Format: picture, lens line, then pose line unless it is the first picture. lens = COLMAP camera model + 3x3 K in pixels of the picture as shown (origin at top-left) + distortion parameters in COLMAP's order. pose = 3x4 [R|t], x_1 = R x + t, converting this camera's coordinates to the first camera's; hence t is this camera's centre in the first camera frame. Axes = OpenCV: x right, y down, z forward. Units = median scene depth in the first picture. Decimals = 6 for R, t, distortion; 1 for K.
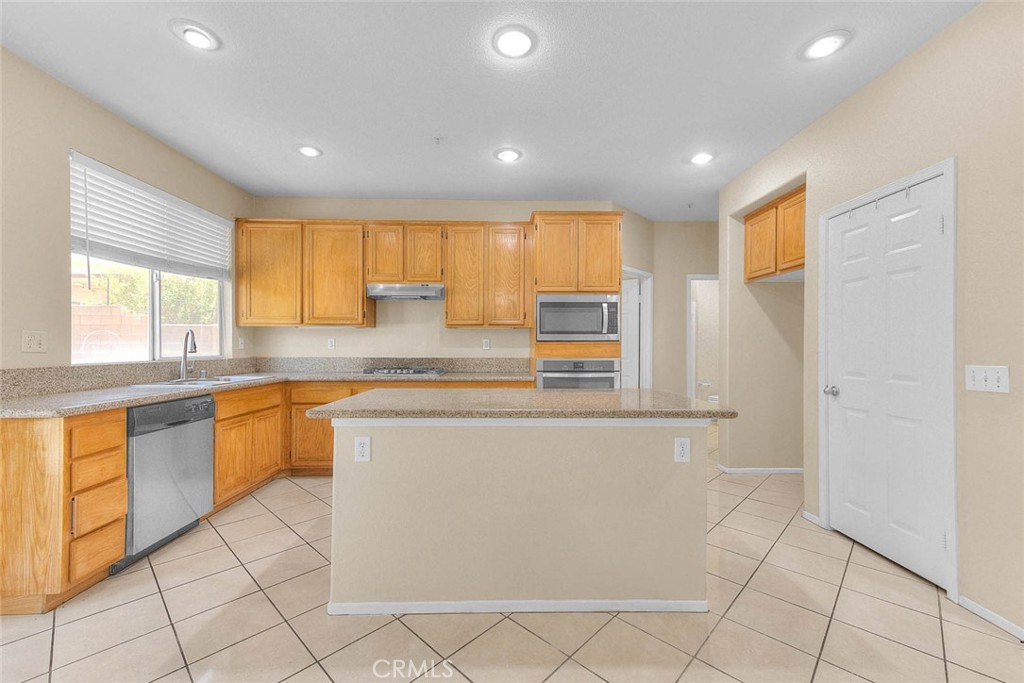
lens RADIAL K [[403.1, 0, 507.5], [0, 403.1, 347.0], [0, 0, 1]] dist [0.003492, 0.000131]
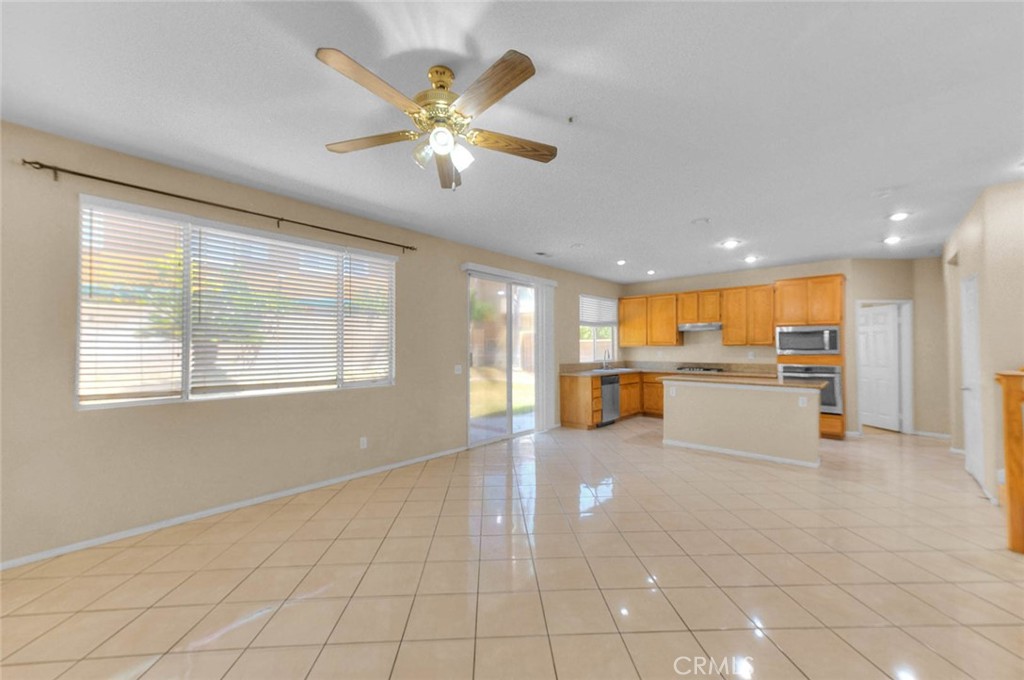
lens RADIAL K [[408.3, 0, 511.8], [0, 408.3, 345.0], [0, 0, 1]] dist [-0.003540, -0.000326]
pose [[0.738345, -0.008339, -0.674372, 0.403290], [0.000025, 0.999924, -0.012337, -0.032586], [0.674423, 0.009091, 0.738289, -1.044335]]
